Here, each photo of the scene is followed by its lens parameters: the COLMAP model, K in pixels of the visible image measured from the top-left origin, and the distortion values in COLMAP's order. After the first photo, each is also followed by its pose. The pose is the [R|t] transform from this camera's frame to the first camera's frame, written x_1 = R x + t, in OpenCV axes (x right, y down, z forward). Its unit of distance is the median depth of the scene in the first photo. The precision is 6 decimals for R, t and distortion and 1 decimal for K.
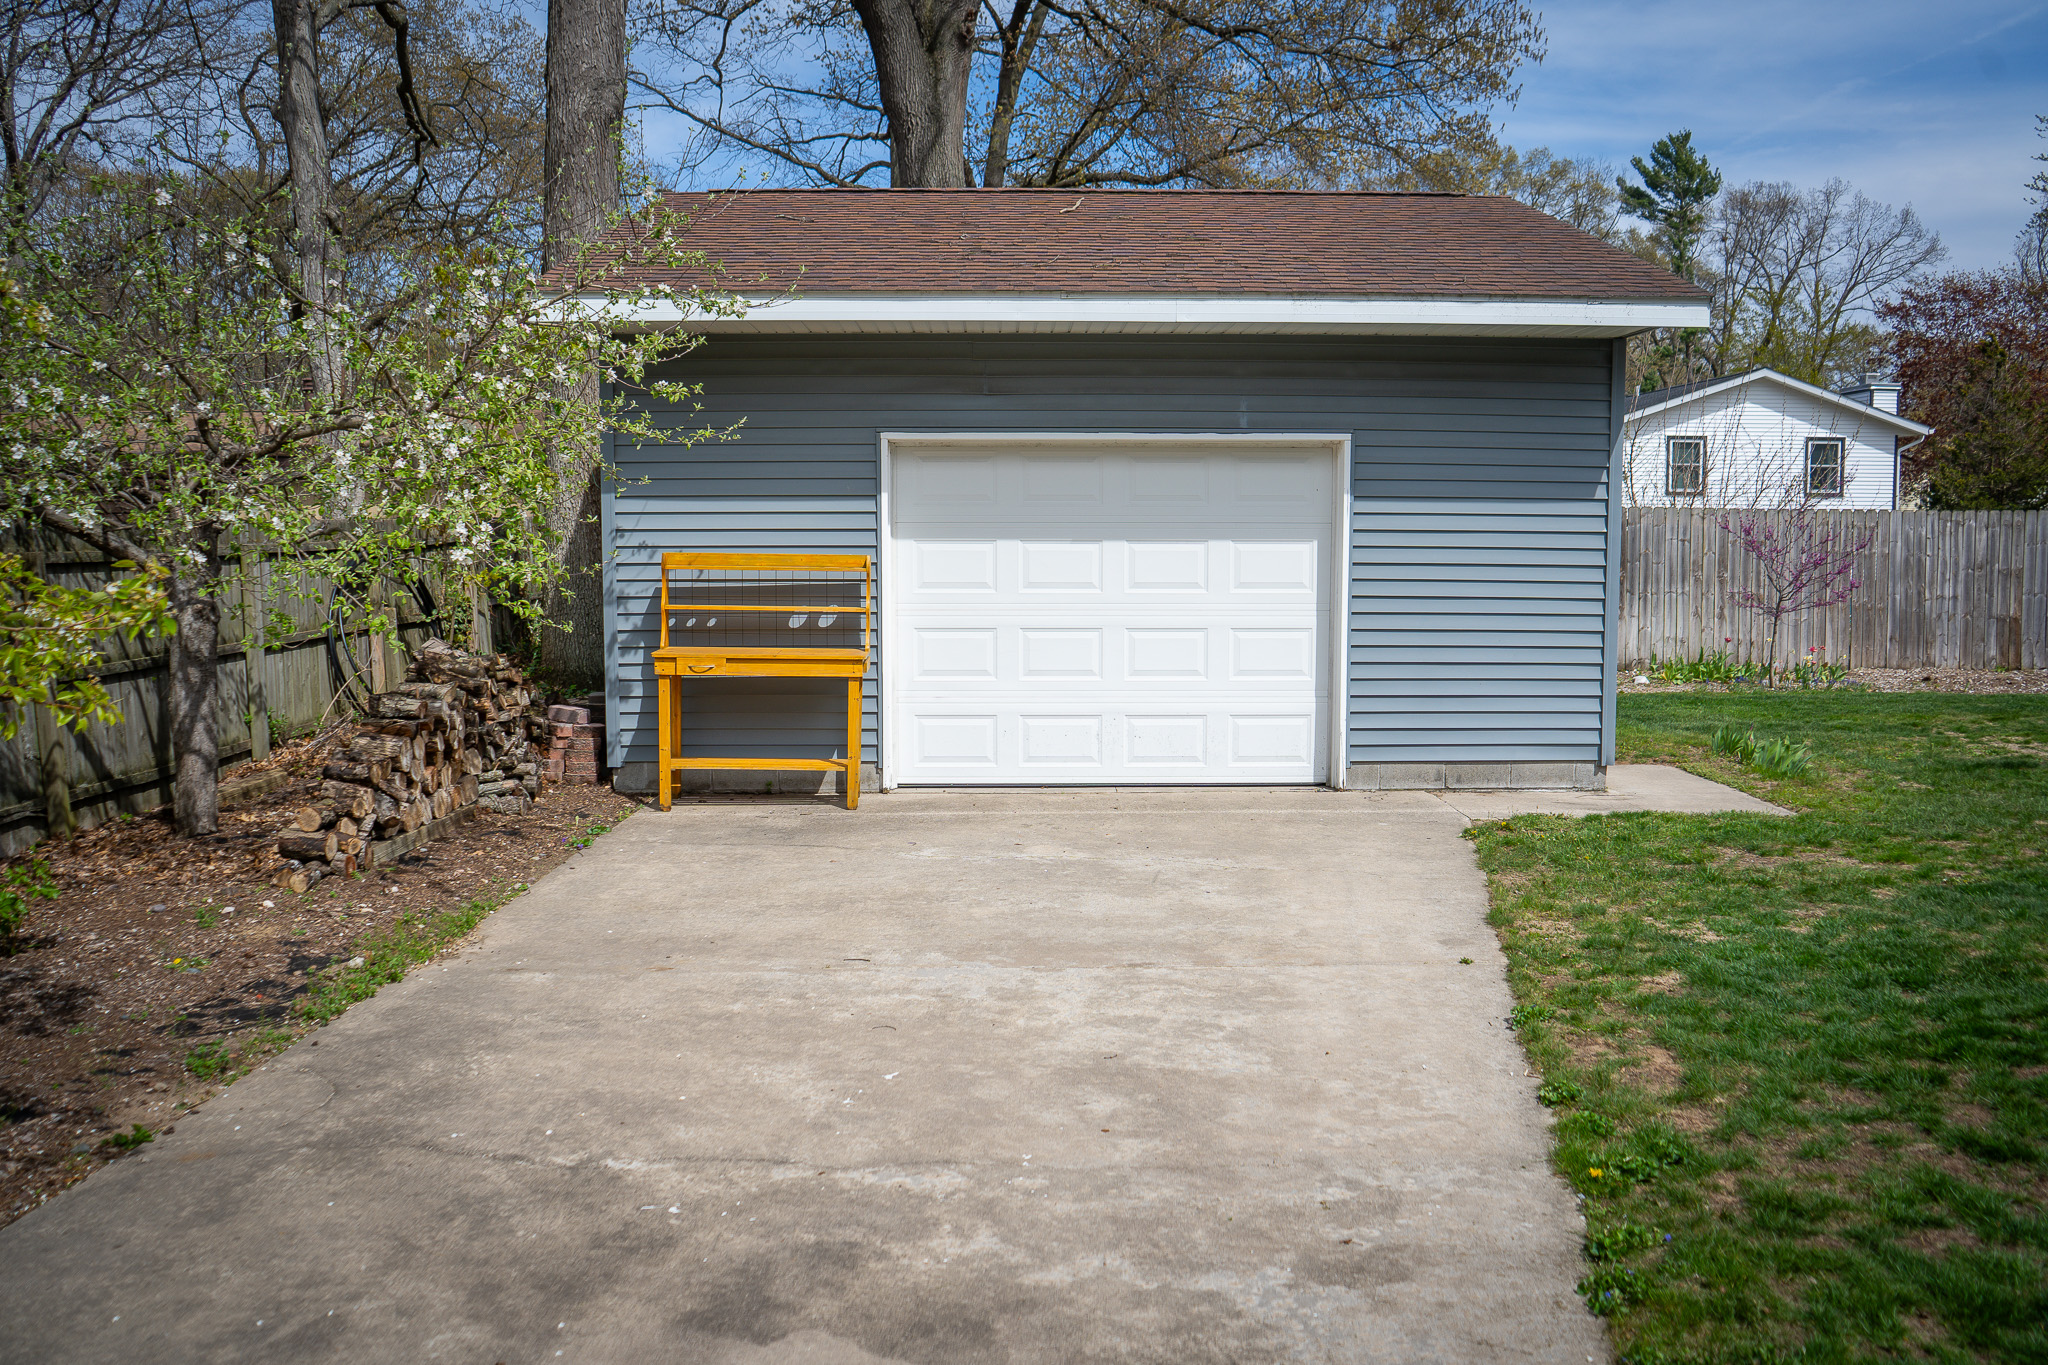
lens RADIAL K [[1667.2, 0, 1017.9], [0, 1667.2, 677.2], [0, 0, 1]] dist [-0.118284, 0.072017]
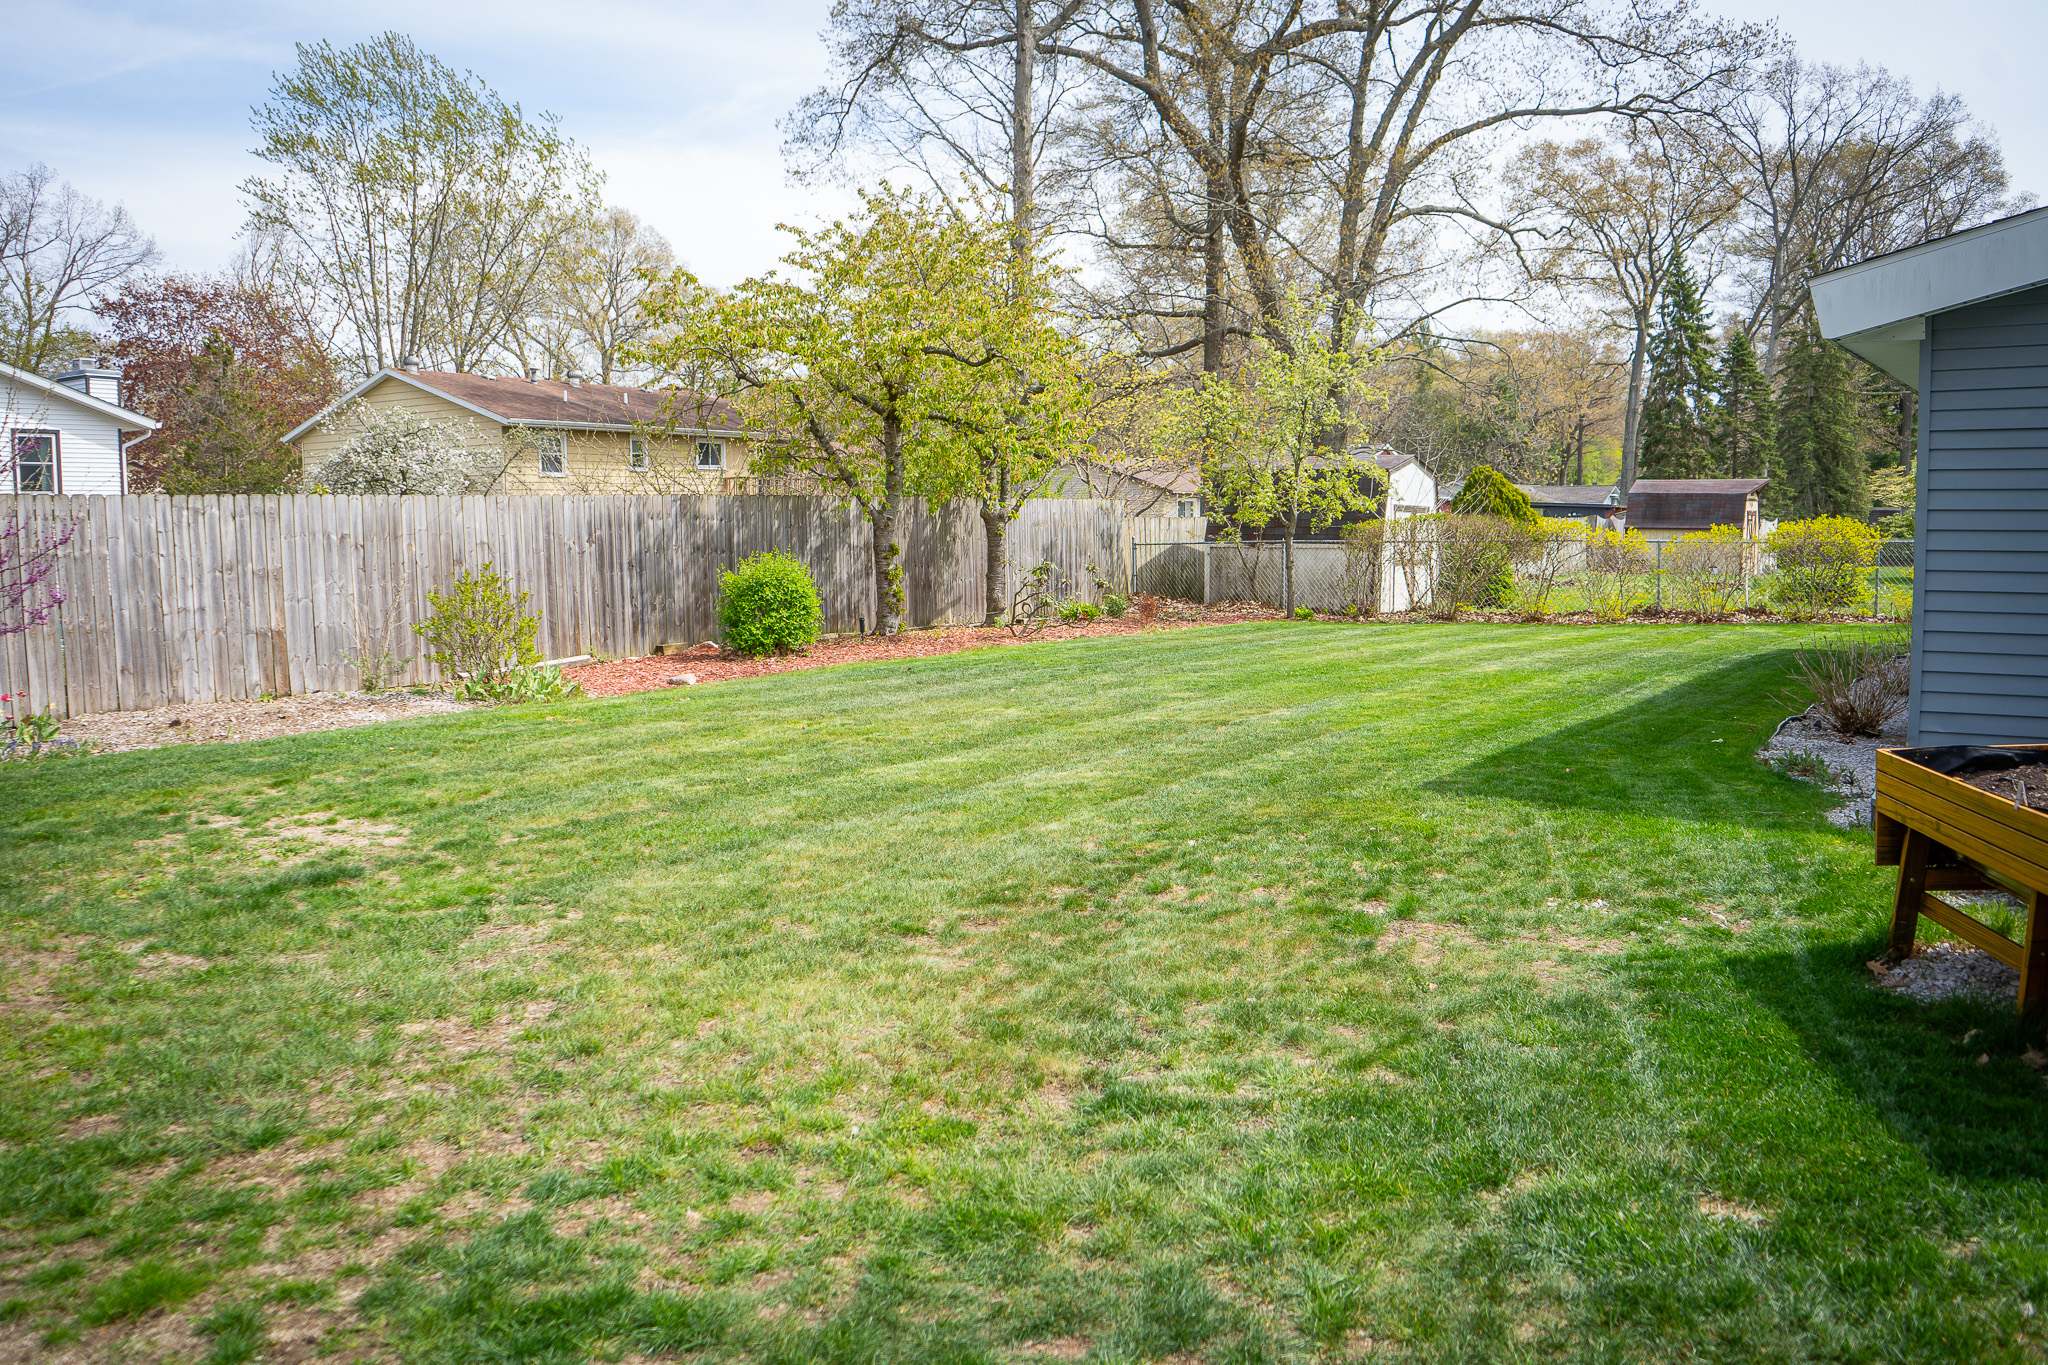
lens RADIAL K [[1667.2, 0, 1013.2], [0, 1667.2, 663.8], [0, 0, 1]] dist [-0.118284, 0.072017]
pose [[0.548310, -0.075673, 0.832844, 0.147289], [0.091249, 0.995365, 0.030365, -0.012009], [-0.831282, 0.059347, 0.552674, 0.255114]]
